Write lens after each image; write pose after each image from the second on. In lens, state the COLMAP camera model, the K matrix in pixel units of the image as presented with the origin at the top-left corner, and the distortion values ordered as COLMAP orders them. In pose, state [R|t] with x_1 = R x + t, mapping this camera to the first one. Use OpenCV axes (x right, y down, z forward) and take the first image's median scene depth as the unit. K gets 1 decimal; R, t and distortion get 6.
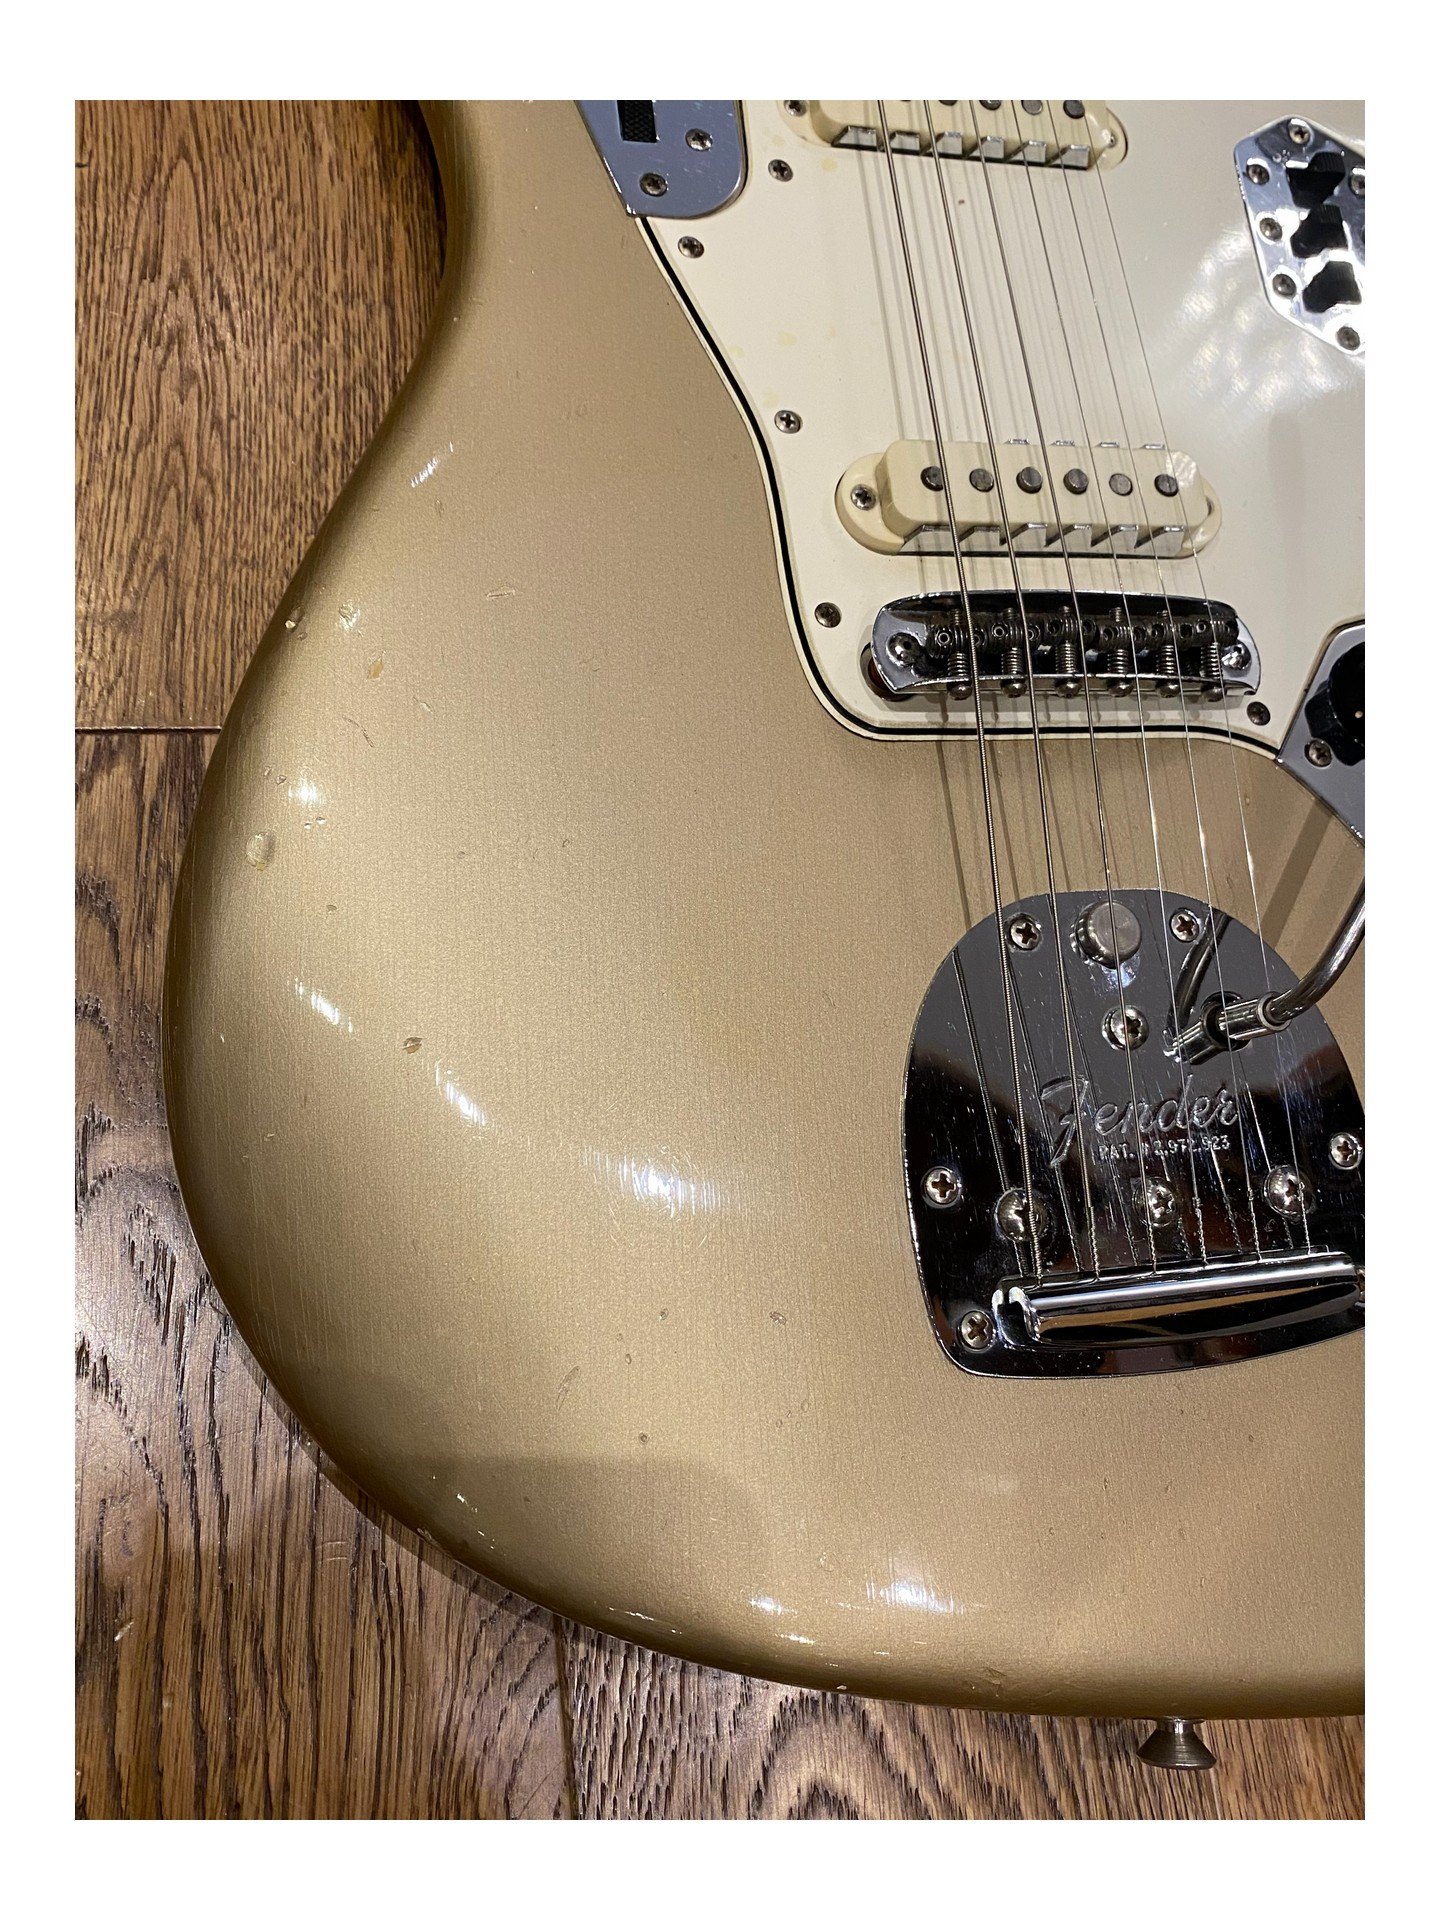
lens RADIAL K [[1527.9, 0, 730.1], [0, 1527.9, 948.8], [0, 0, 1]] dist [0.000186, 0.009910]
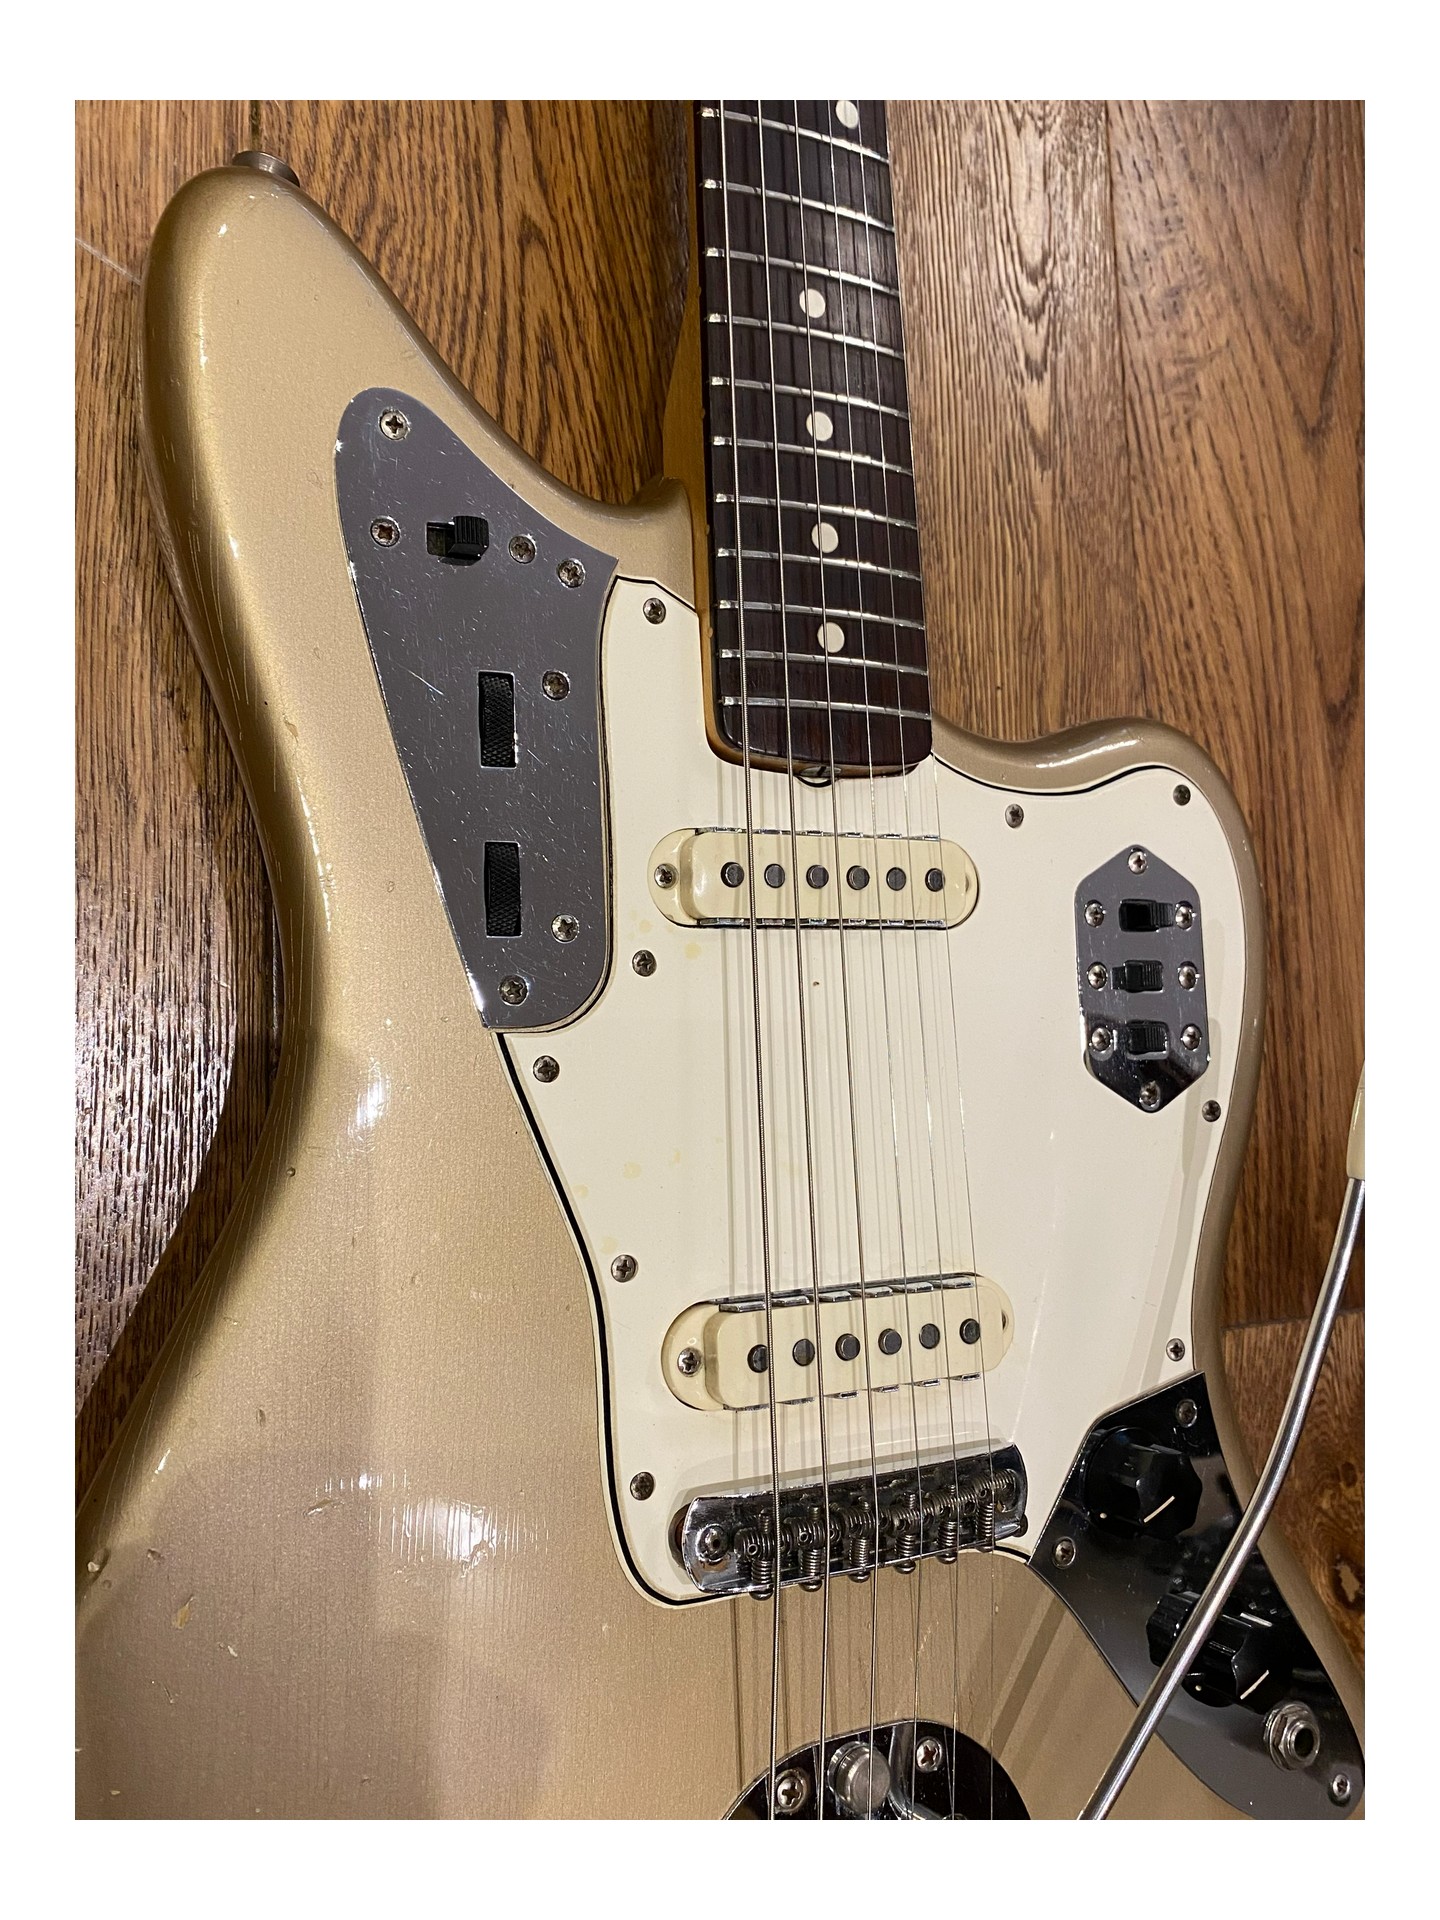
lens RADIAL K [[1559.5, 0, 735.2], [0, 1559.5, 952.8], [0, 0, 1]] dist [-0.004666, -0.004773]
pose [[0.972262, 0.095325, 0.213586, -0.125729], [-0.129275, 0.980033, 0.151073, -0.693004], [-0.194920, -0.174494, 0.965173, 0.037968]]
